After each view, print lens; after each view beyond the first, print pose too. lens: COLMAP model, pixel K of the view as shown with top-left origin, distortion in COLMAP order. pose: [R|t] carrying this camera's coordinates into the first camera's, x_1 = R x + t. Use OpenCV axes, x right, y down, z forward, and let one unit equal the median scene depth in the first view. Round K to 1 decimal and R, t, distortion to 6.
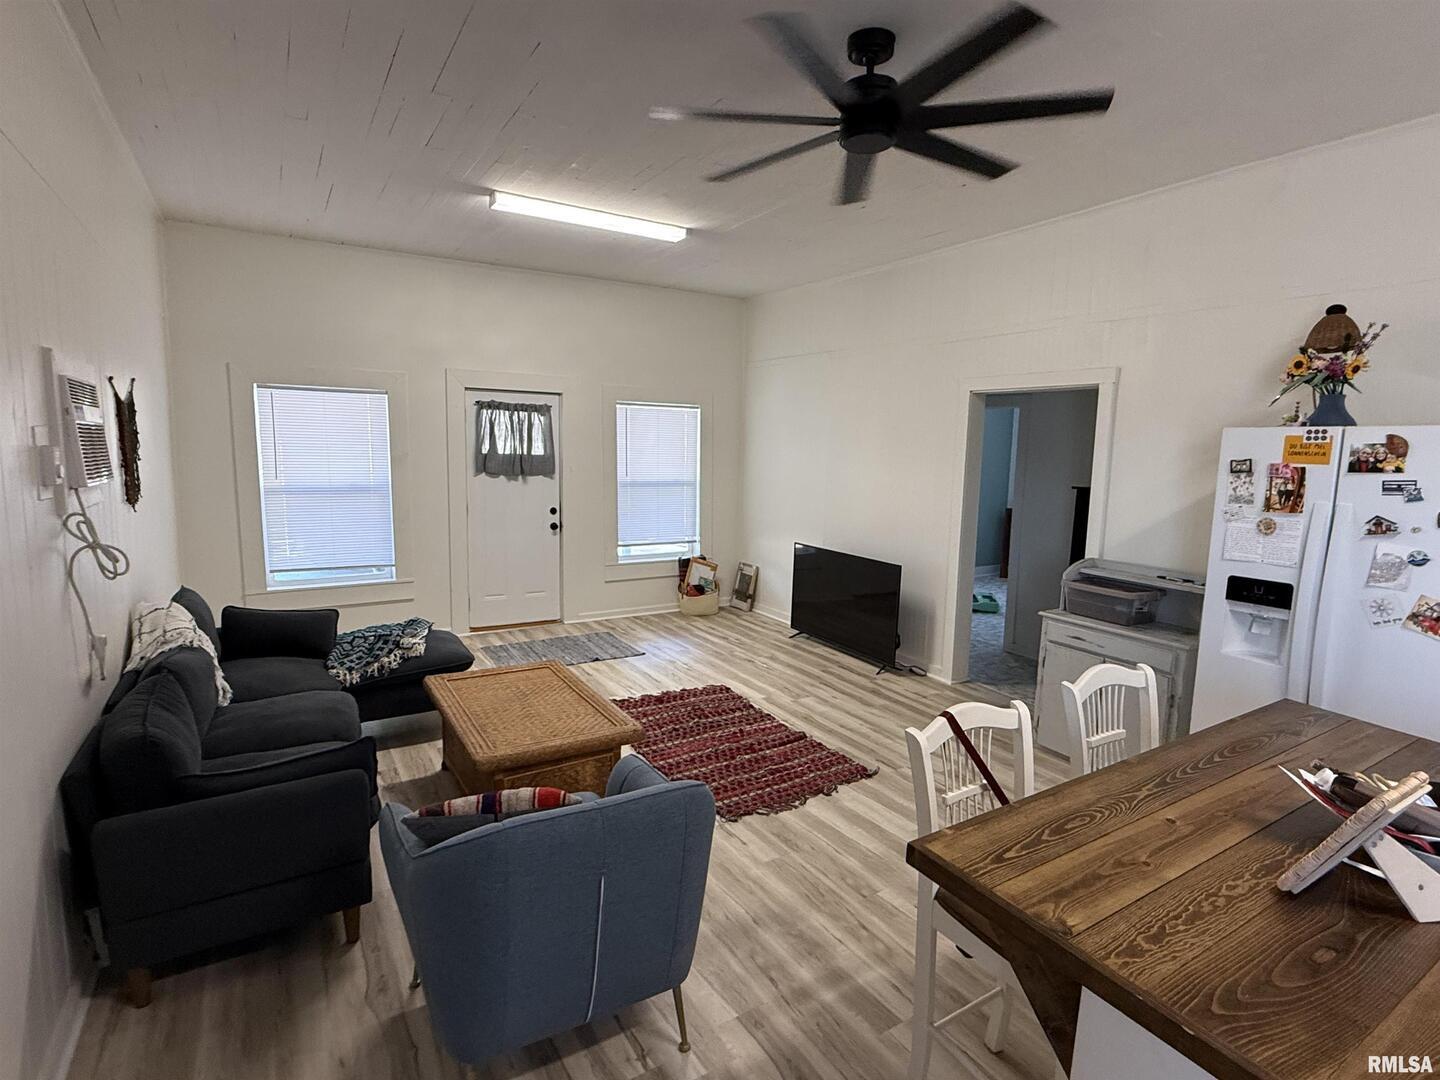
lens RADIAL K [[738.2, 0, 720.4], [0, 738.2, 542.5], [0, 0, 1]] dist [-0.002986, -0.000126]
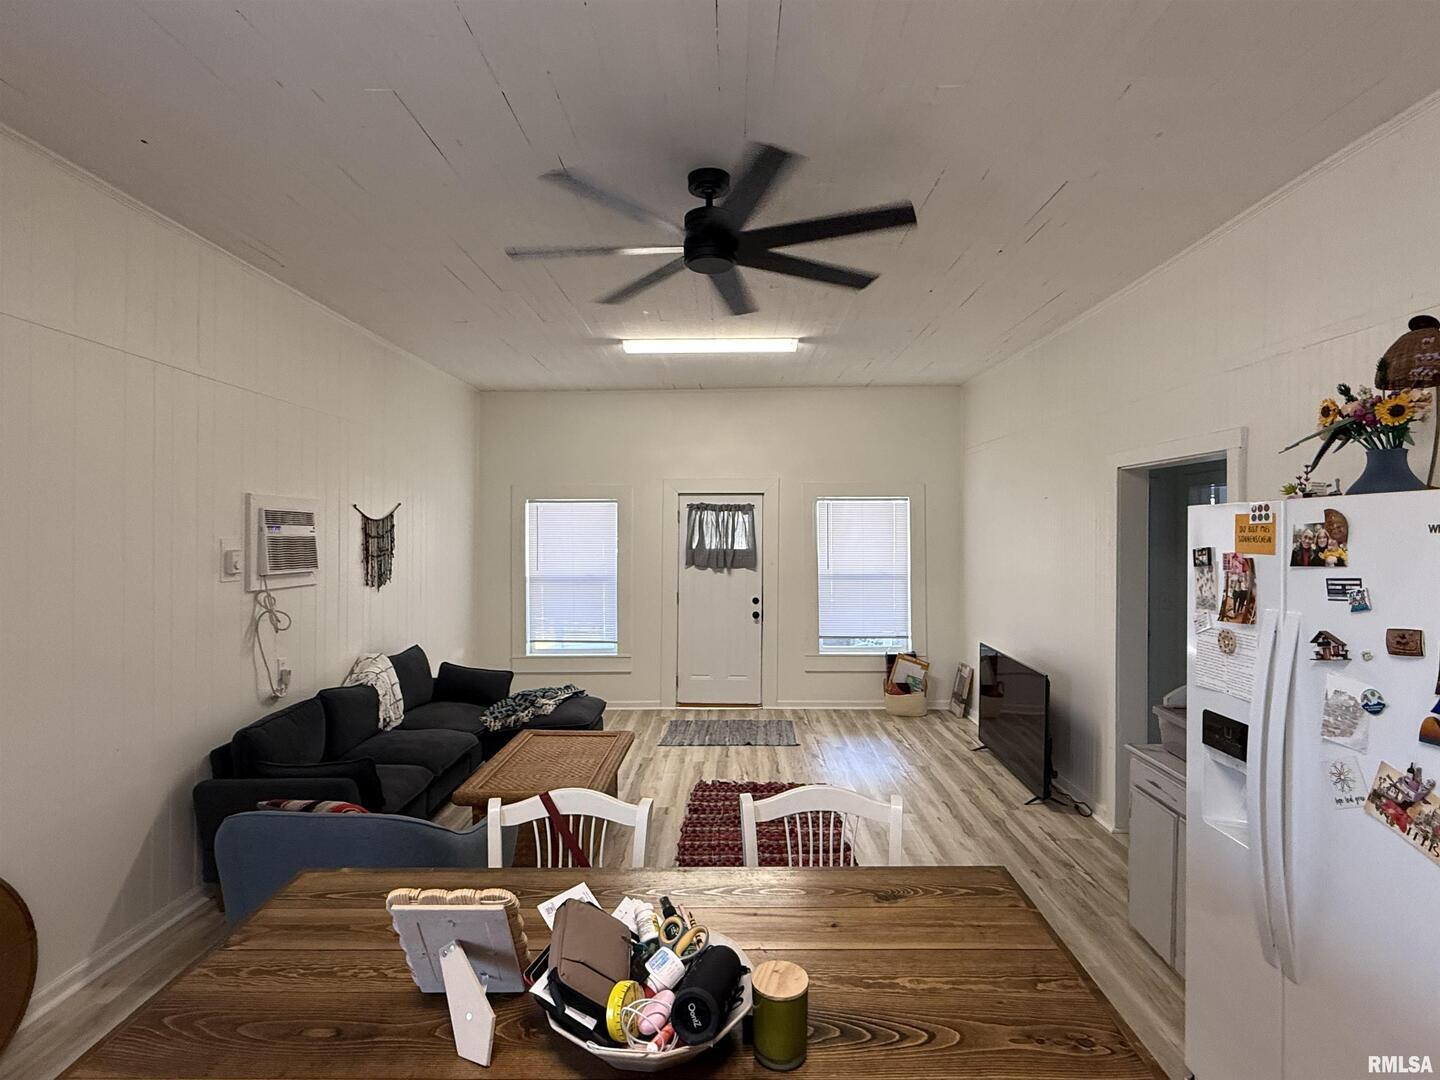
lens RADIAL K [[738.2, 0, 718.0], [0, 738.2, 535.4], [0, 0, 1]] dist [-0.002986, -0.000126]
pose [[0.840632, -0.022394, -0.541144, 0.424774], [-0.050331, 0.991591, -0.119220, -0.008466], [0.539264, 0.127457, 0.832436, 0.079622]]
